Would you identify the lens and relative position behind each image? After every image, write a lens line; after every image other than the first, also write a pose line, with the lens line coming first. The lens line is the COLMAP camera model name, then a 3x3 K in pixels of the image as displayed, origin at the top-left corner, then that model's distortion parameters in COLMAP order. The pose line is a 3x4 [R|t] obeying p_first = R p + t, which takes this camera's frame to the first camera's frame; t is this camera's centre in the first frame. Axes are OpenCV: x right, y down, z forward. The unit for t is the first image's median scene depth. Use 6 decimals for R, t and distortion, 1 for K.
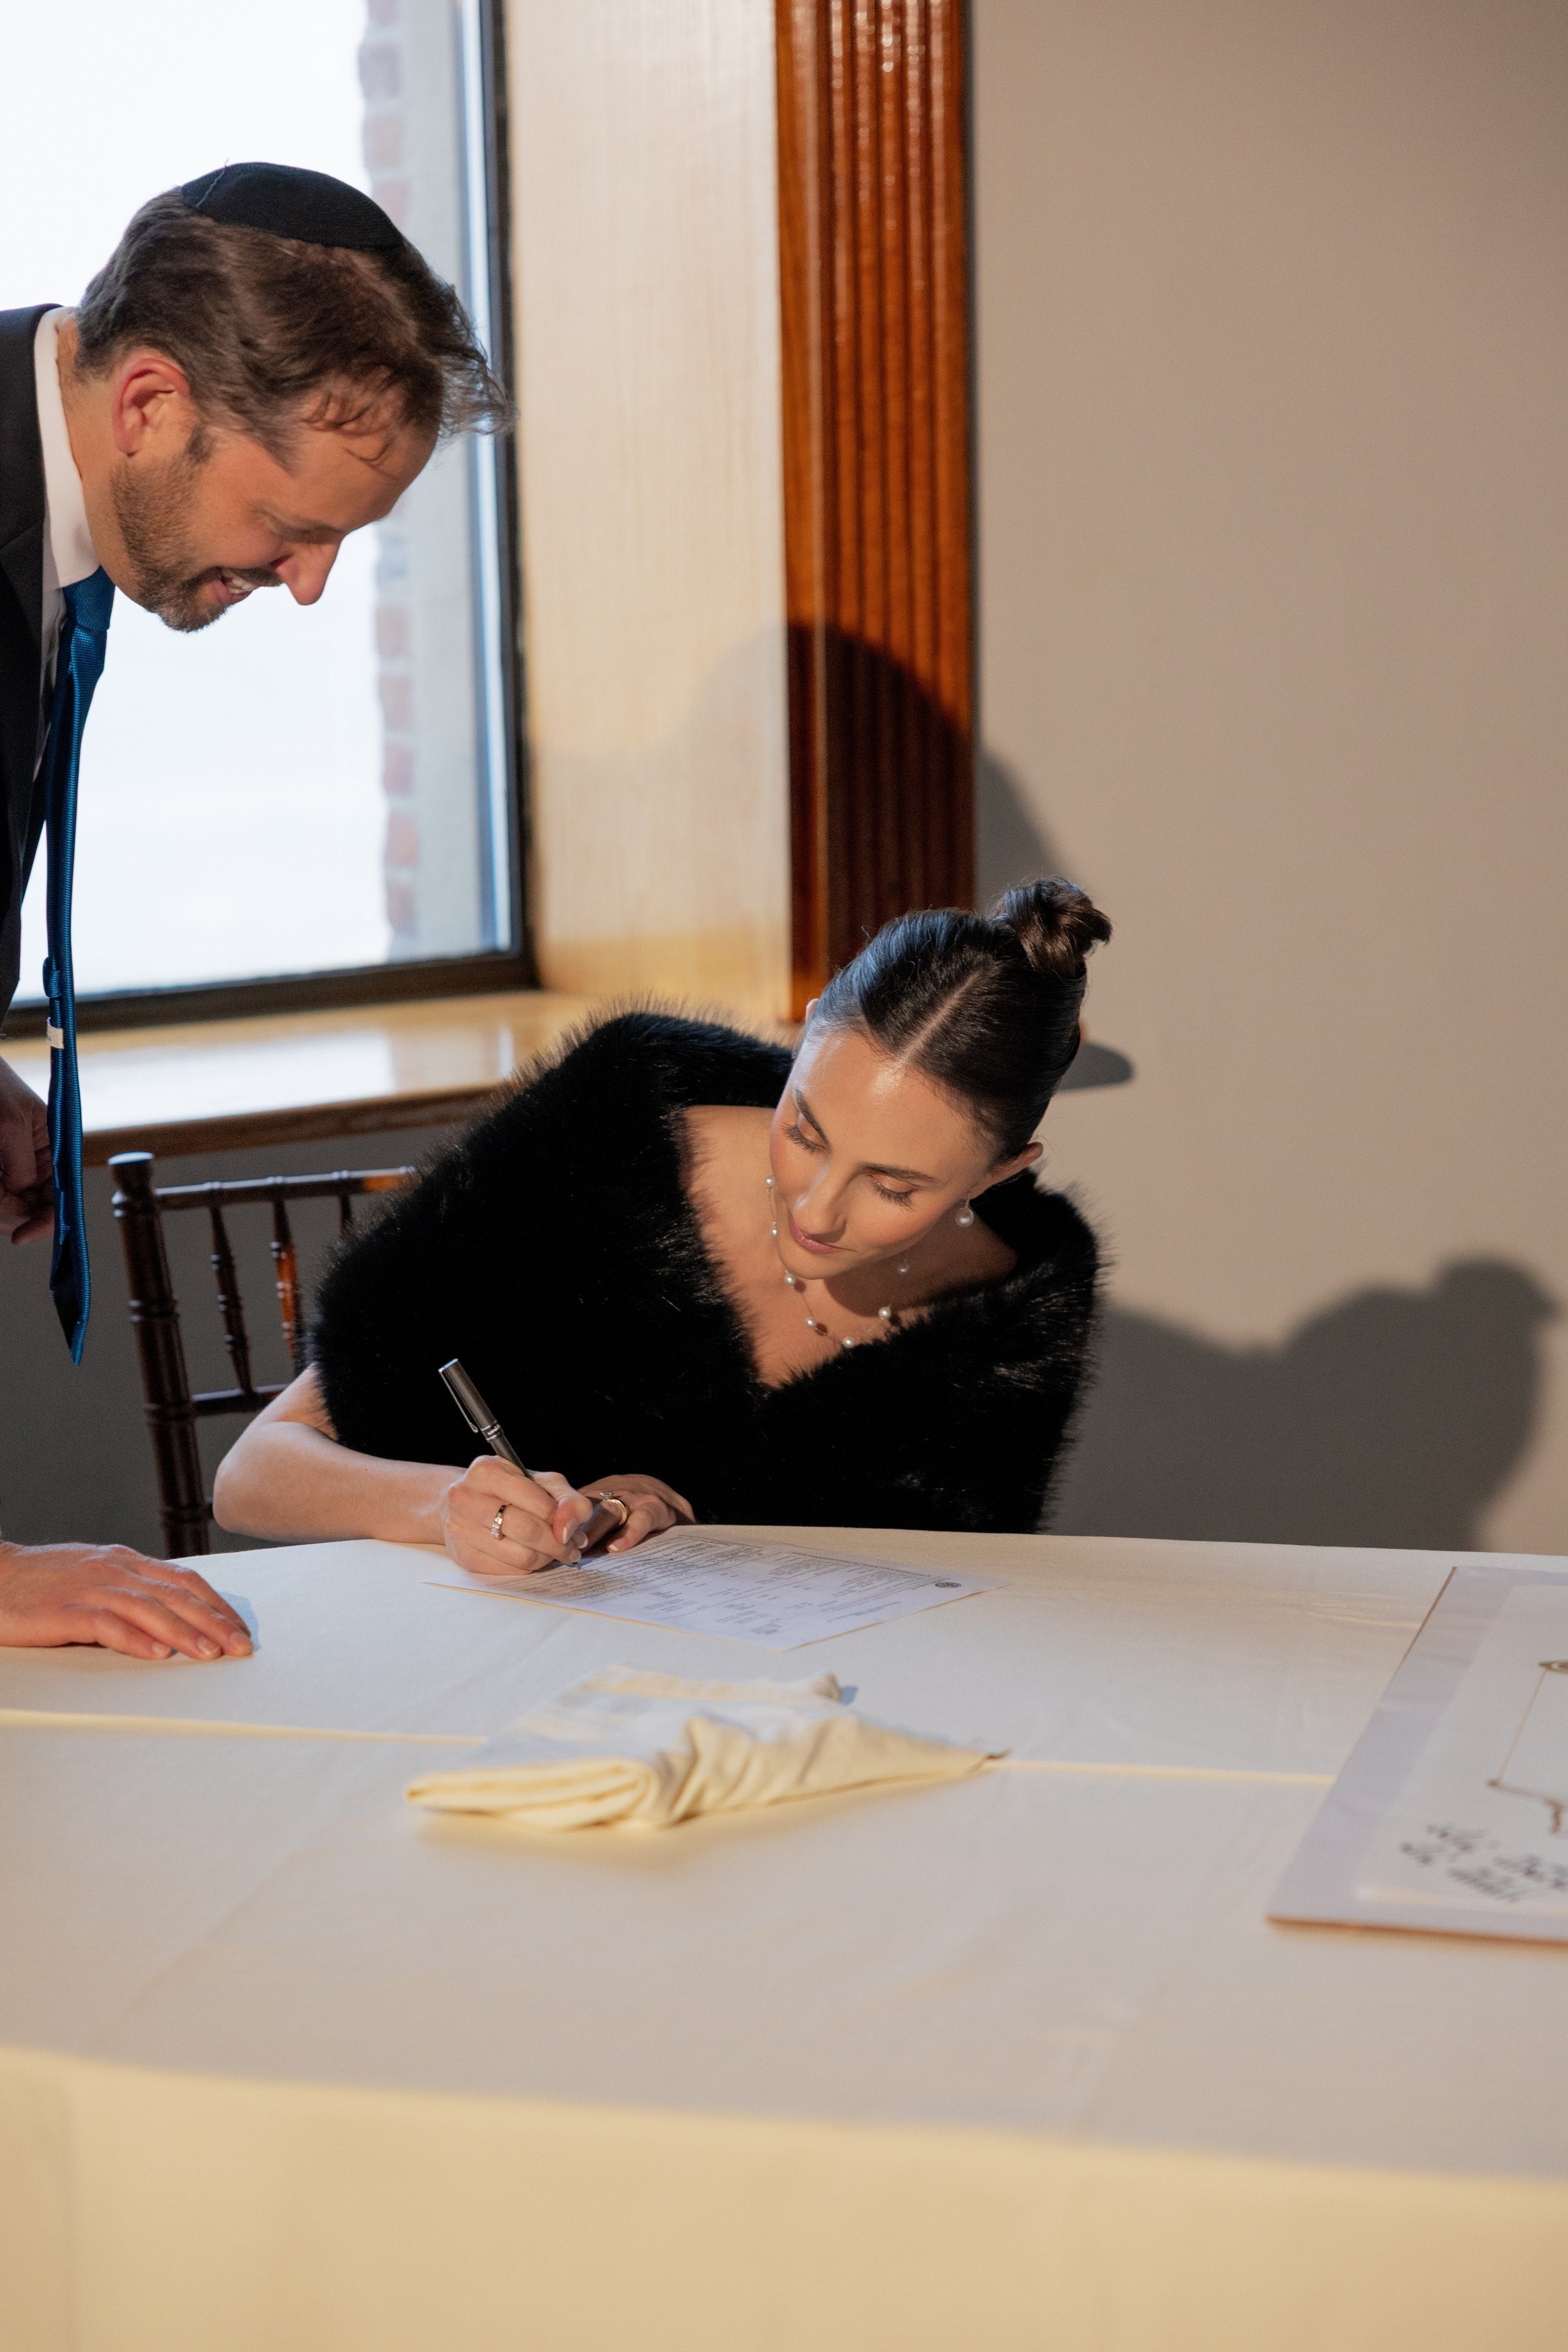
lens RADIAL K [[4599.9, 0, 745.6], [0, 4599.9, 1179.3], [0, 0, 1]] dist [0.060111, -0.087265]
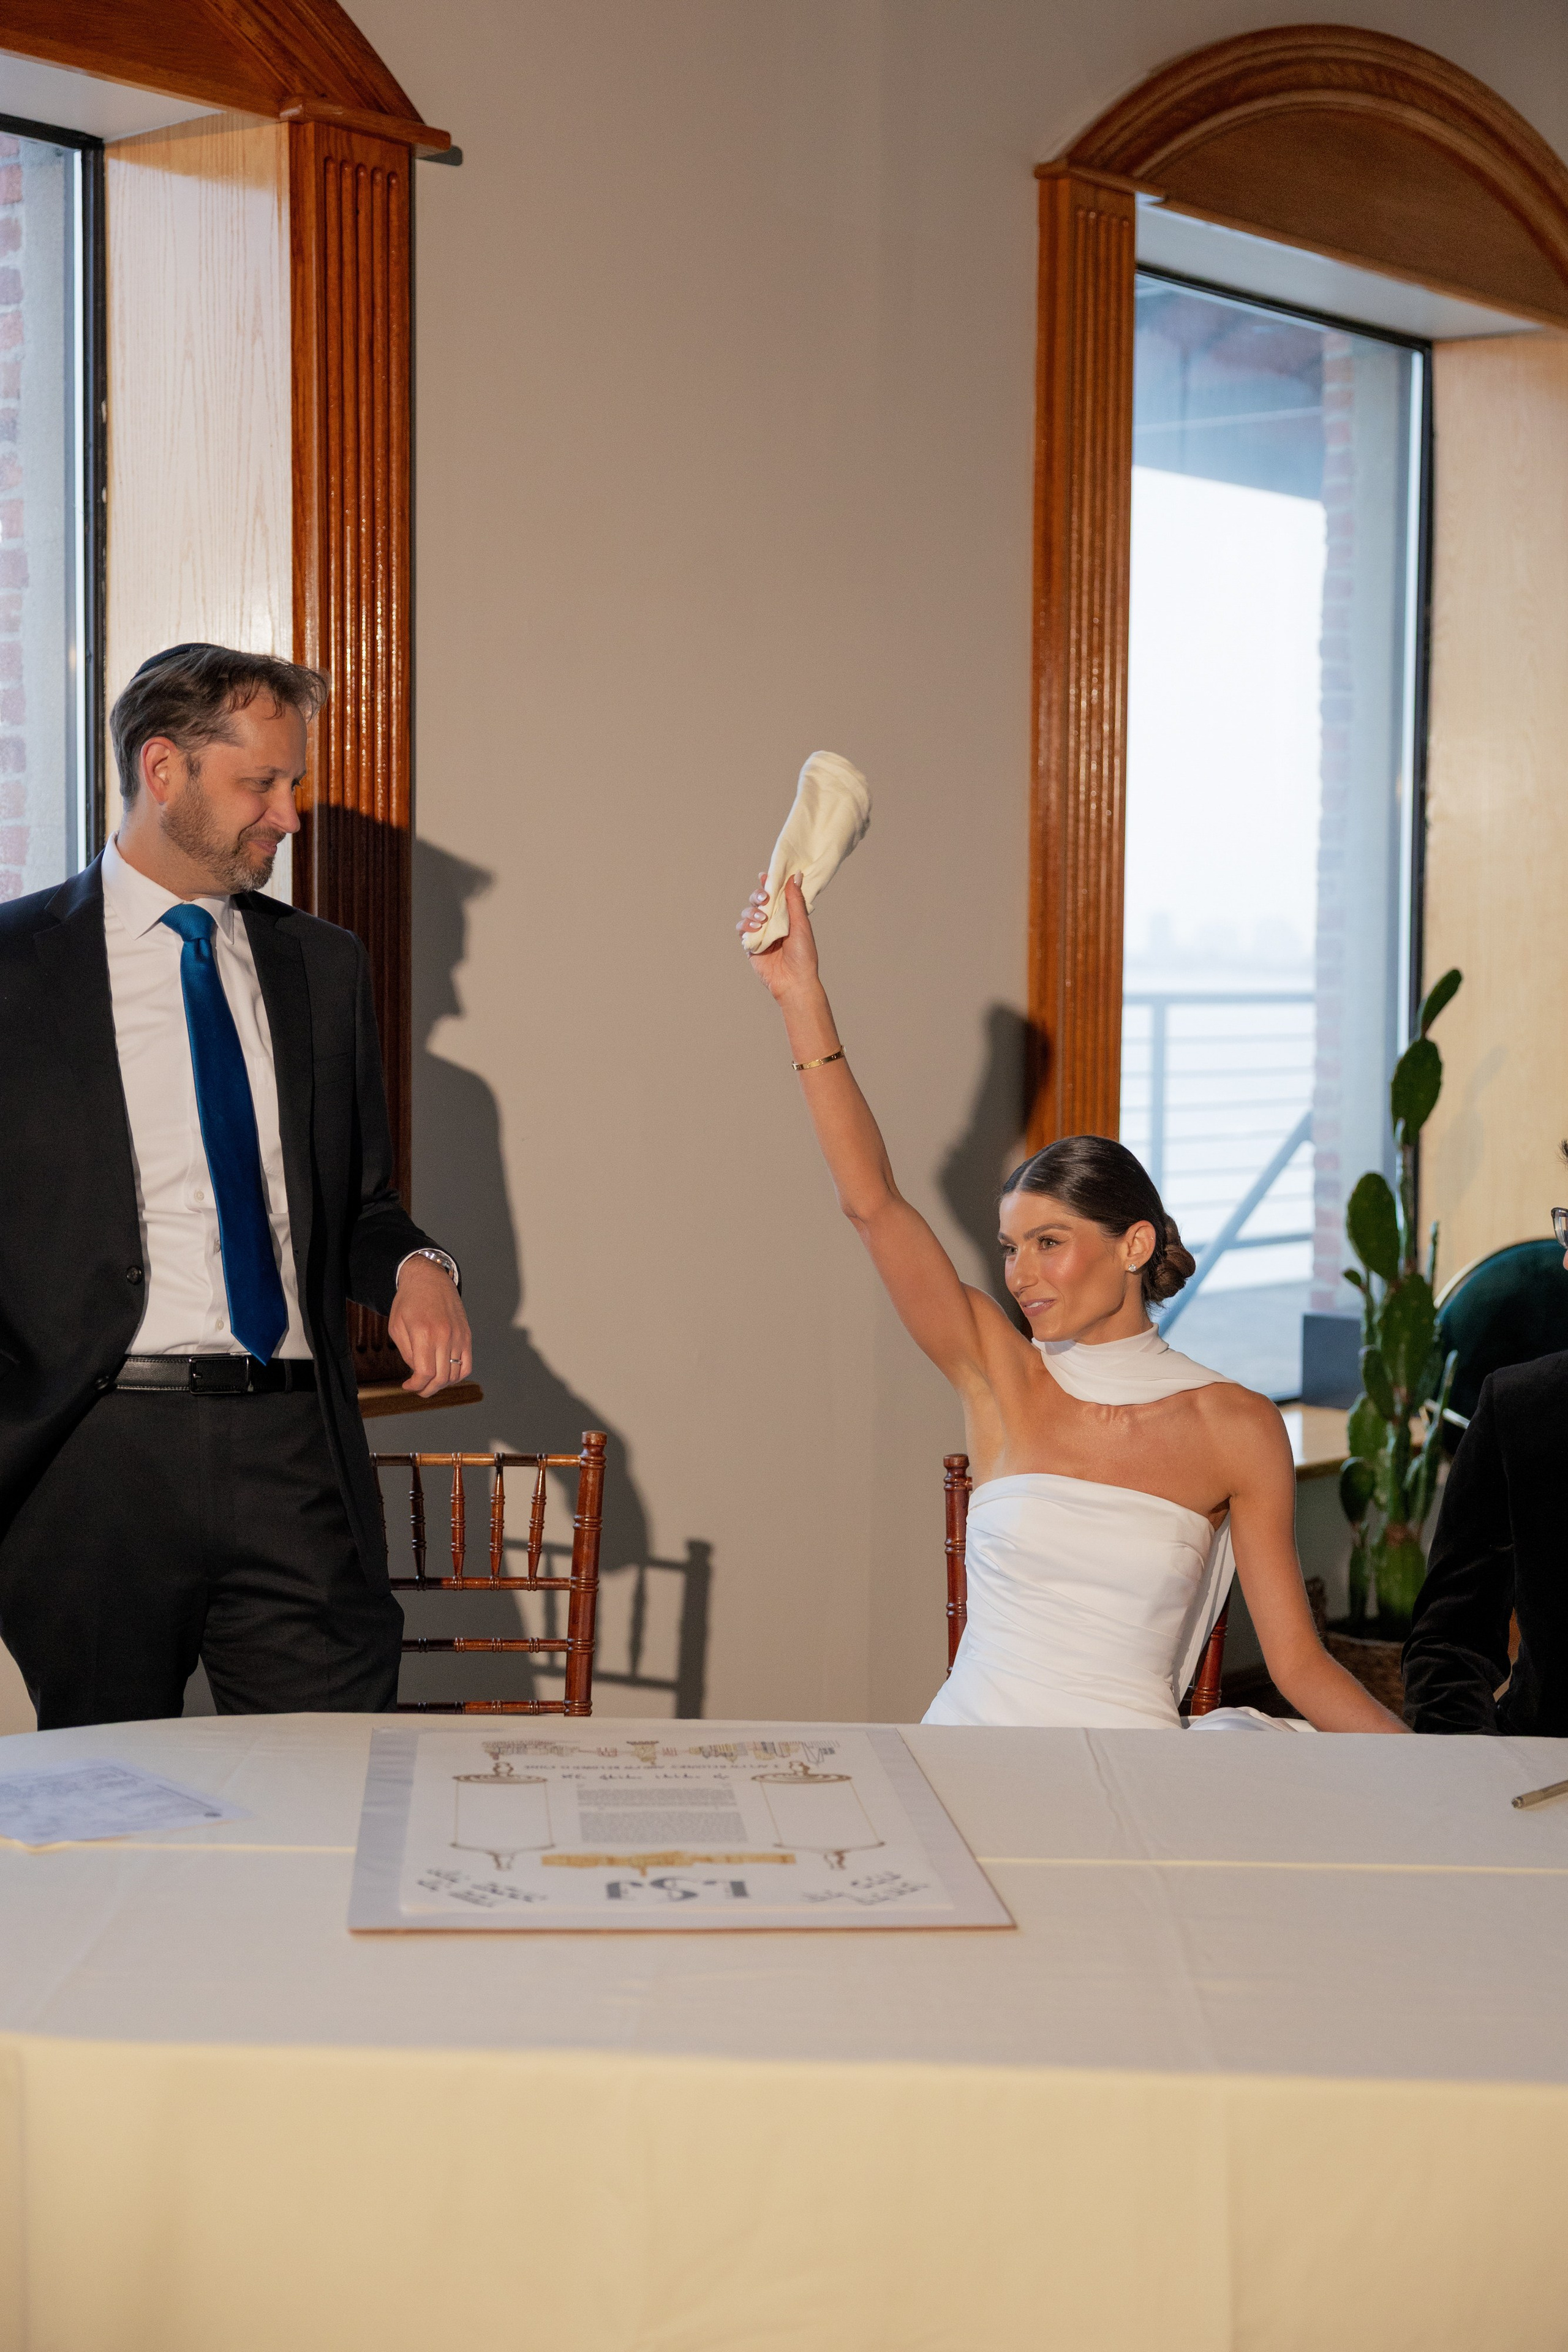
lens RADIAL K [[3328.5, 0, 789.4], [0, 3328.5, 1169.9], [0, 0, 1]] dist [0.020526, 0.047047]
pose [[0.978183, 0.017312, 0.207022, -0.059887], [0.001853, 0.995755, -0.092024, -0.003844], [-0.207736, 0.090399, 0.973999, -0.118034]]
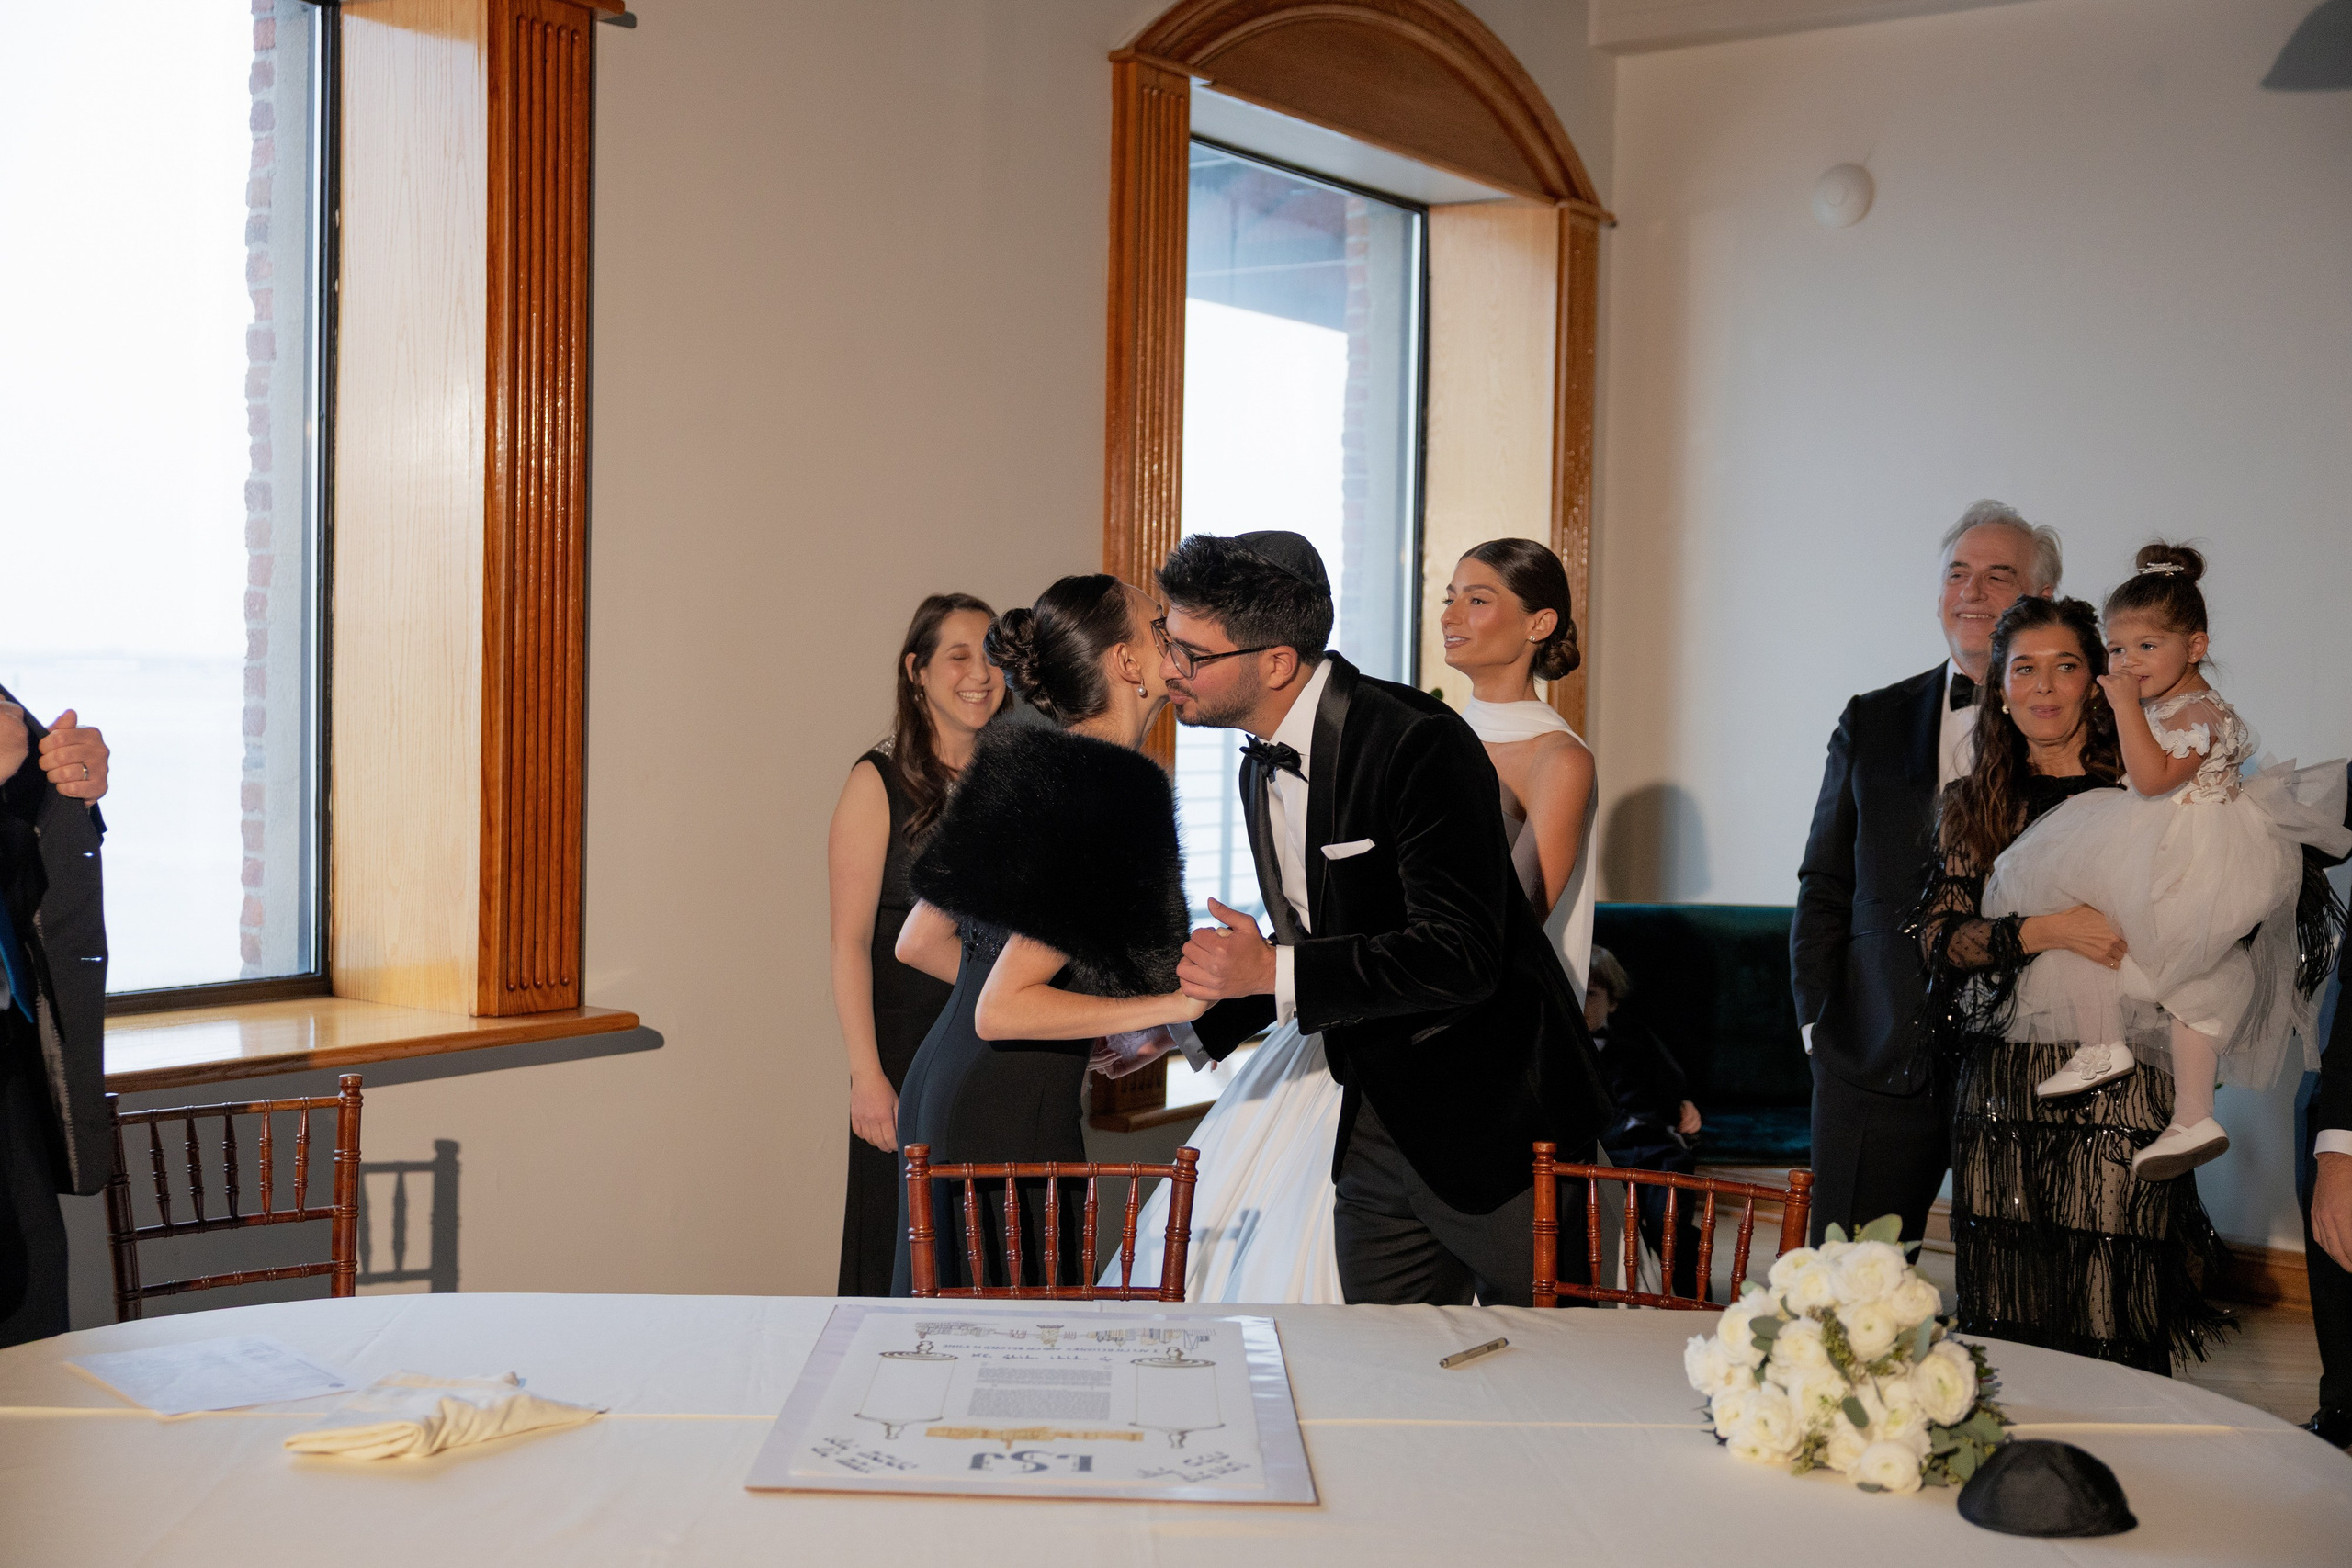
lens RADIAL K [[2543.9, 0, 1176.0], [0, 2543.9, 784.0], [0, 0, 1]] dist [-0.001239, 0.025934]
pose [[0.958129, 0.031118, 0.284641, -0.015705], [0.002395, 0.993171, -0.116639, -0.006871], [-0.286327, 0.112437, 0.951512, -0.068465]]
